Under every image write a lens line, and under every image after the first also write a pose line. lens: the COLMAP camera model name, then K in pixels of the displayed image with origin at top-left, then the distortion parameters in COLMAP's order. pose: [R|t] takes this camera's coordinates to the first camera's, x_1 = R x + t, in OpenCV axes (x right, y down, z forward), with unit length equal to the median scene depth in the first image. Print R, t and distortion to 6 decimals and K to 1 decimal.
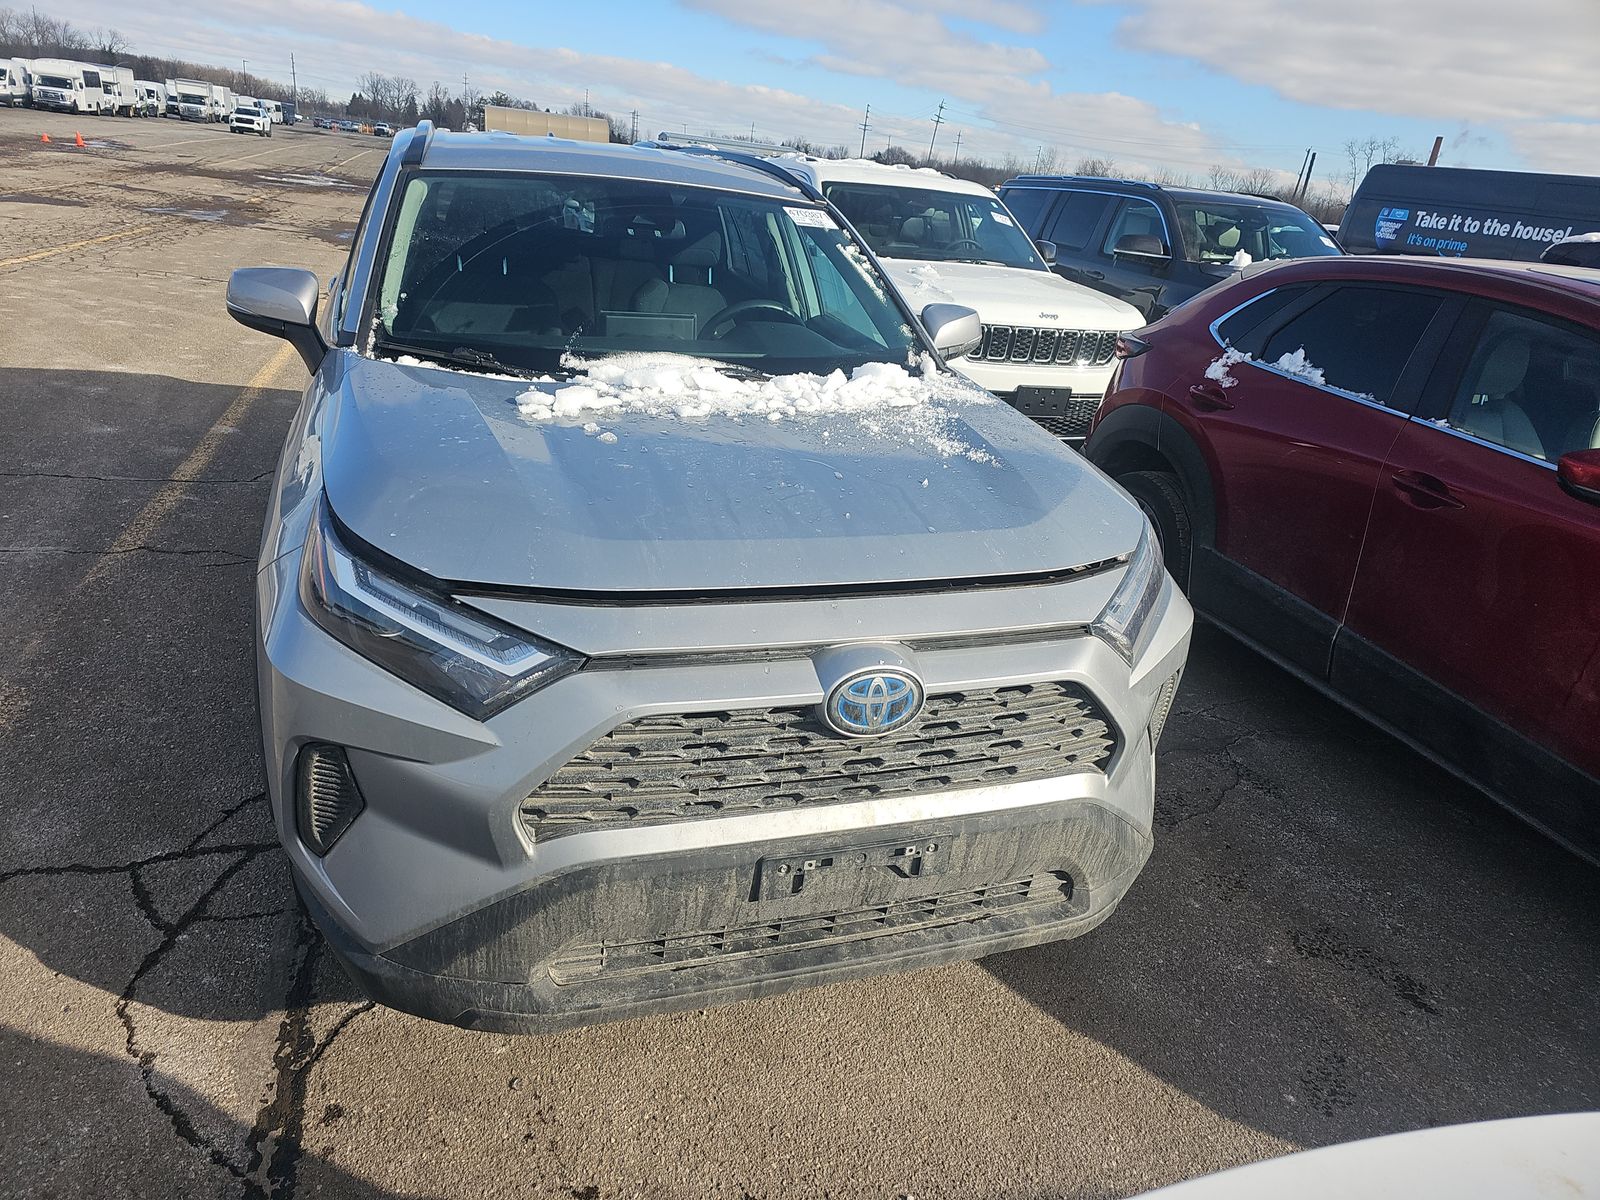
lens RADIAL K [[1050.8, 0, 803.4], [0, 1050.8, 598.1], [0, 0, 1]] dist [0.044378, -0.032316]
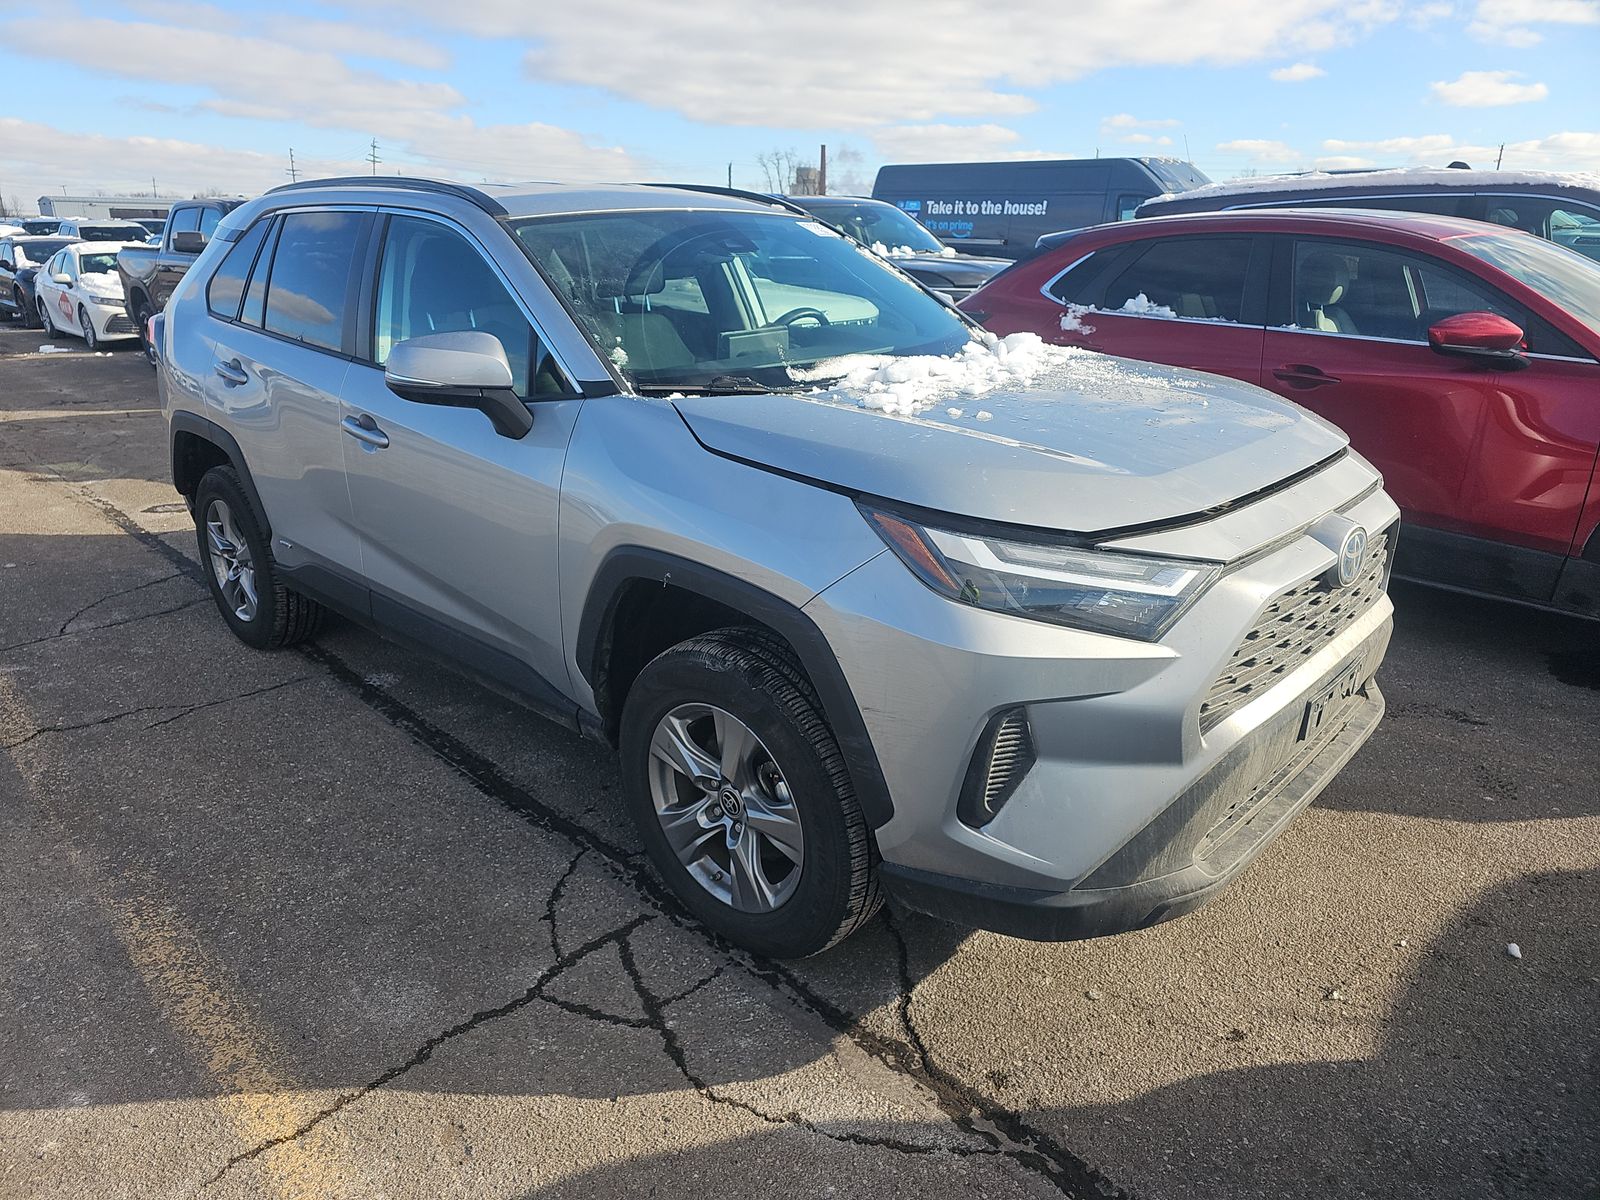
lens RADIAL K [[1050.8, 0, 814.9], [0, 1050.8, 565.7], [0, 0, 1]] dist [0.044378, -0.032316]
pose [[0.883371, -0.233163, 0.406559, -0.782837], [0.252798, 0.967503, 0.005588, -0.046655], [-0.394650, 0.097841, 0.913607, 0.060294]]
